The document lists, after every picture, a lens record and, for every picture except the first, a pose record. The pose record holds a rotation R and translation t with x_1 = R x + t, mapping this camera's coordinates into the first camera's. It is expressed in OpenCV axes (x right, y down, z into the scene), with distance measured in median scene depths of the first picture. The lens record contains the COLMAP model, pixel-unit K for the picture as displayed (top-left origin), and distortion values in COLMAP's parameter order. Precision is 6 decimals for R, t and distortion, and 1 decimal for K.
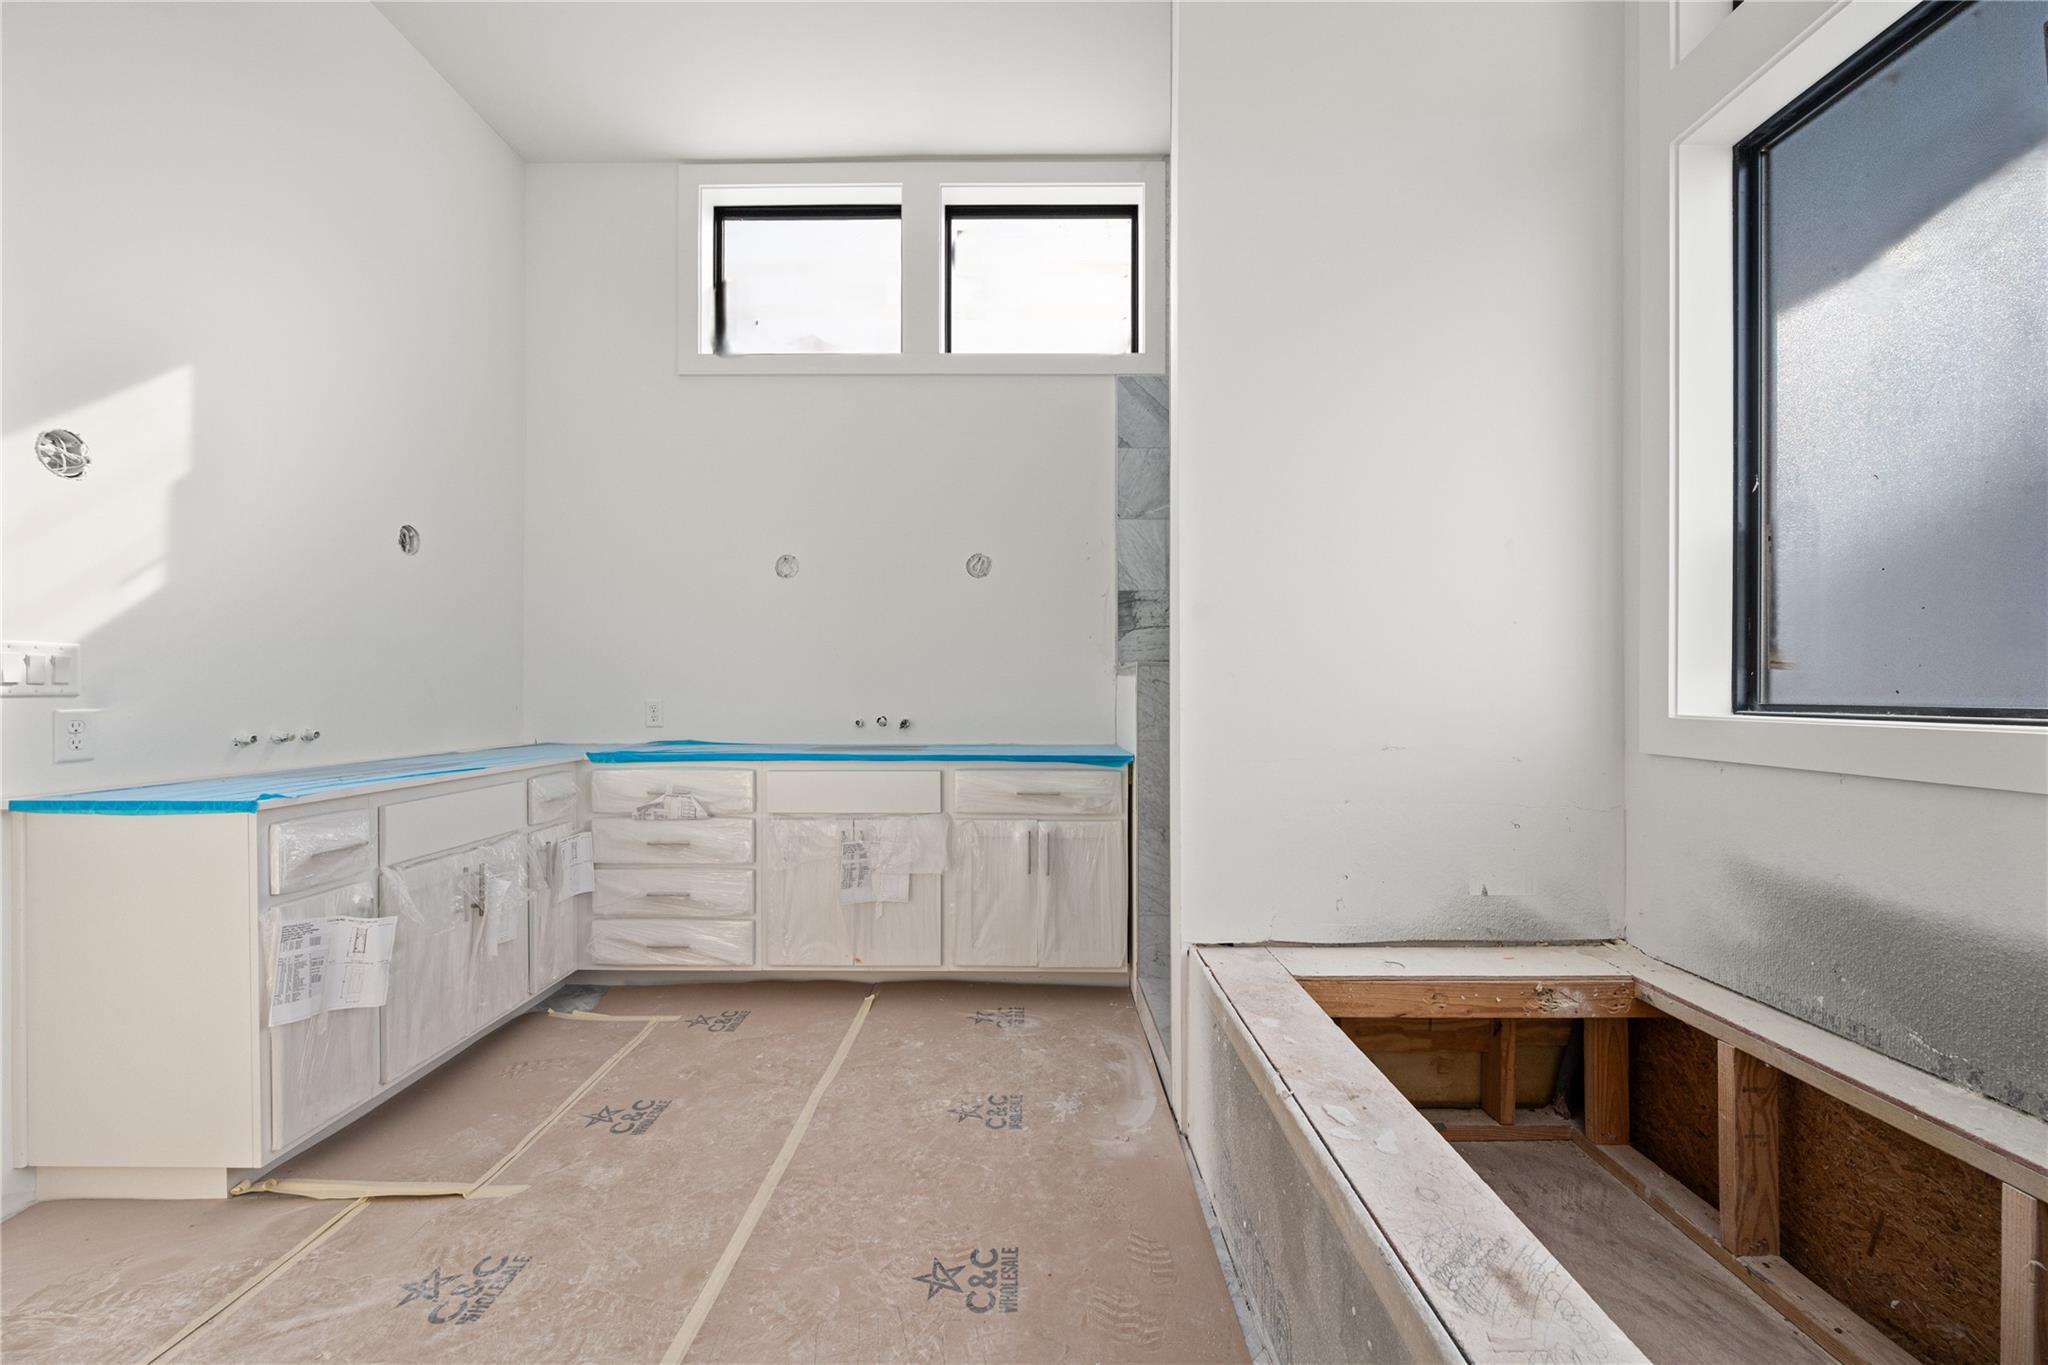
lens RADIAL K [[799.2, 0, 1021.4], [0, 799.2, 684.9], [0, 0, 1]] dist [-0.003726, -0.000292]
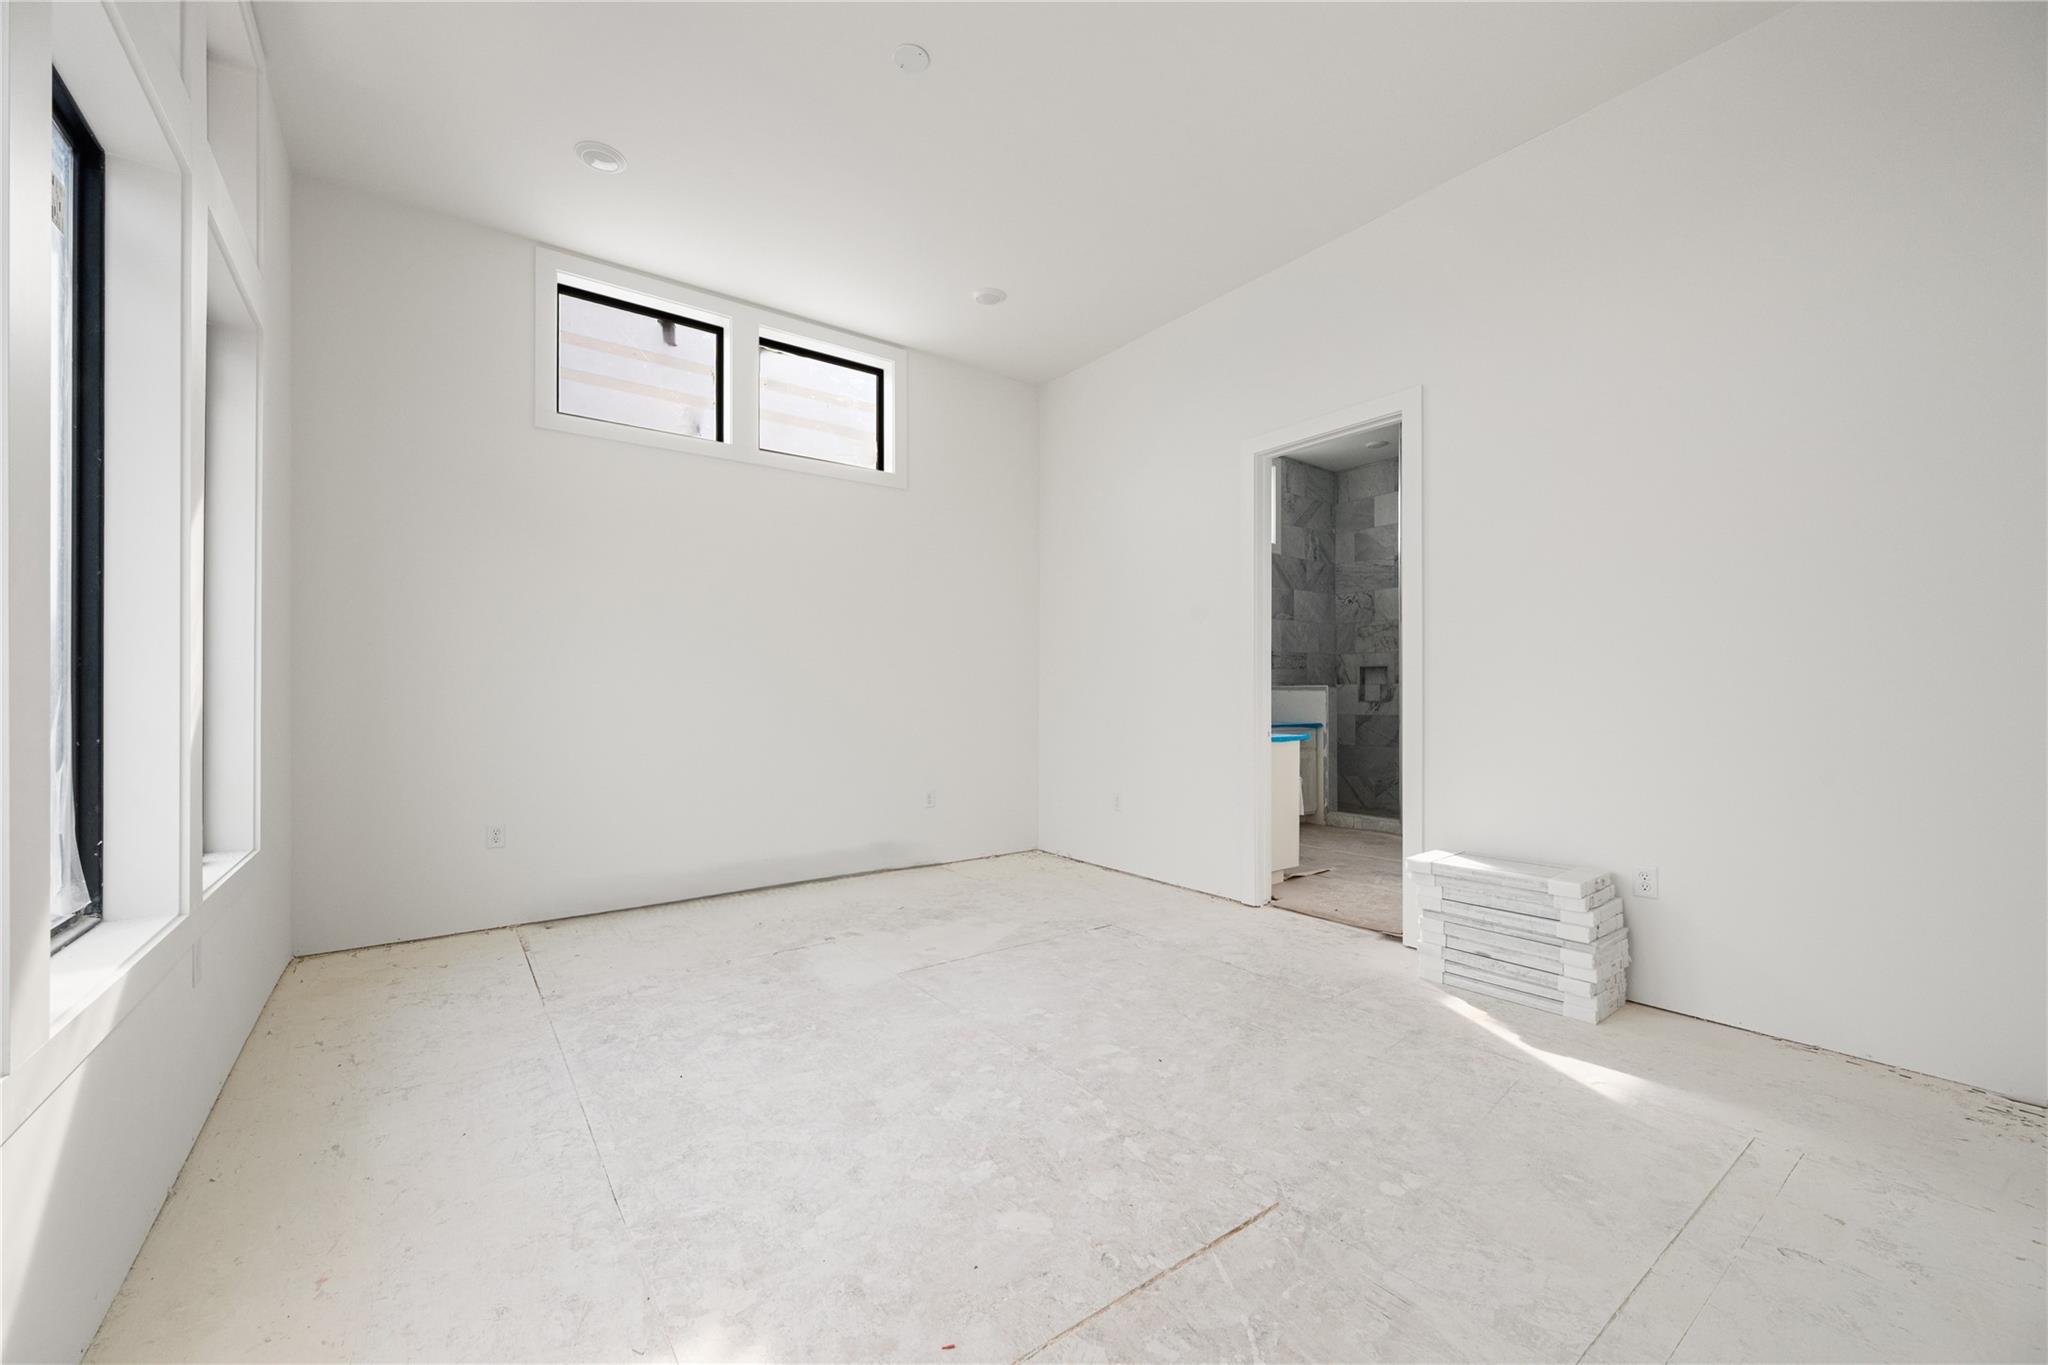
lens RADIAL K [[799.2, 0, 1024.0], [0, 799.2, 688.4], [0, 0, 1]] dist [-0.003726, -0.000292]
pose [[0.799250, 0.005232, 0.600976, -2.208200], [-0.005466, 0.999984, -0.001436, -0.012592], [-0.600974, -0.002137, 0.799266, -0.442837]]
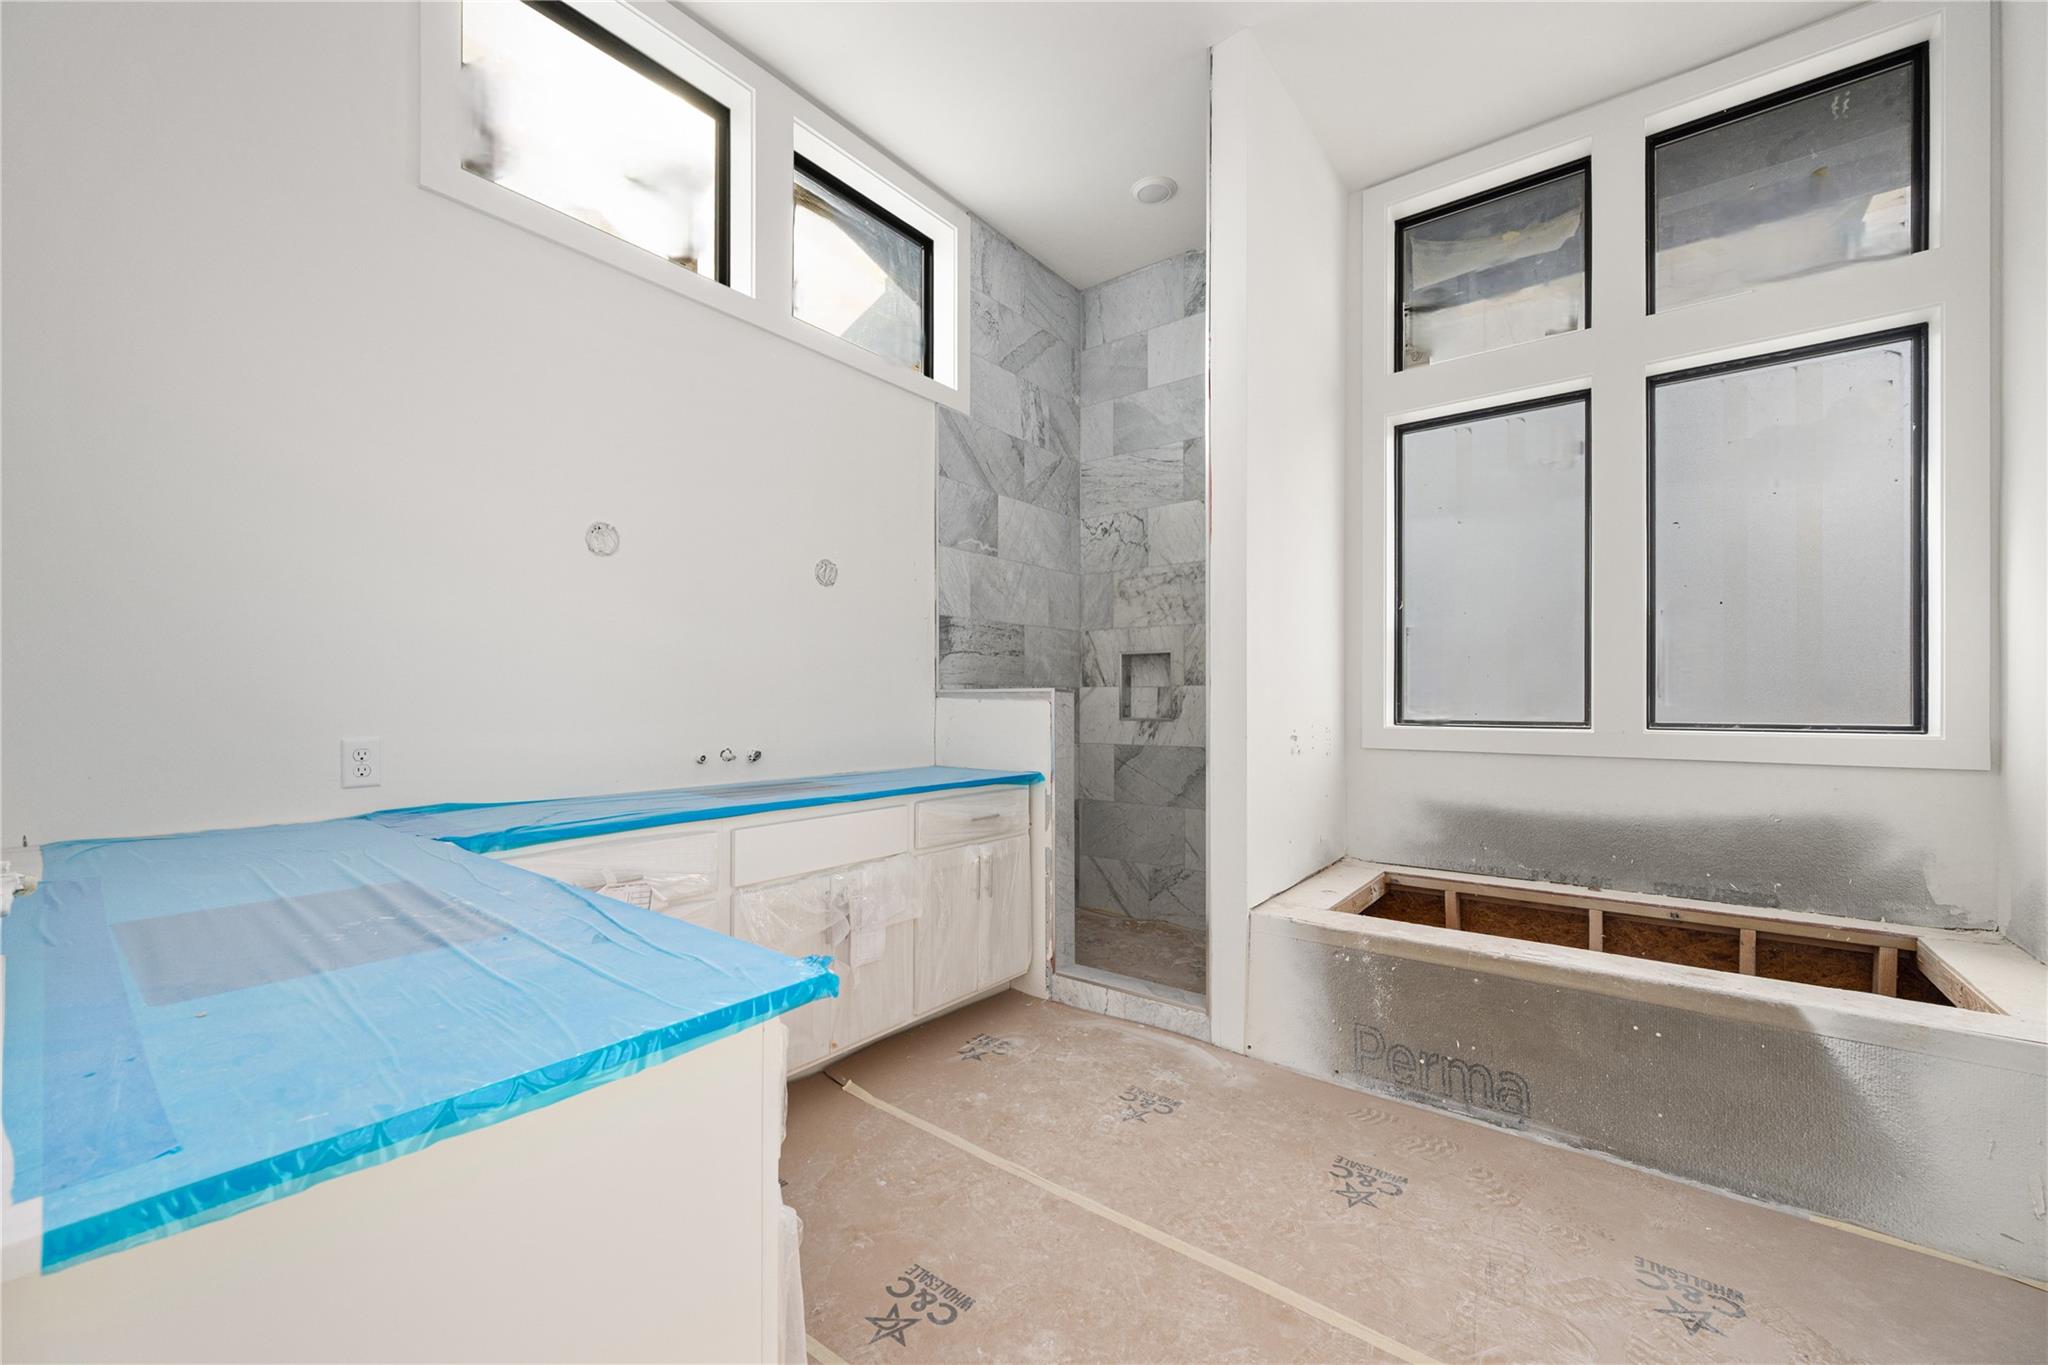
lens RADIAL K [[799.2, 0, 1020.9], [0, 799.2, 696.3], [0, 0, 1]] dist [-0.003726, -0.000292]
pose [[0.611506, 0.004938, 0.791224, -0.798176], [-0.006589, 0.999978, -0.001148, -0.016963], [-0.791212, -0.004511, 0.611525, 0.371808]]
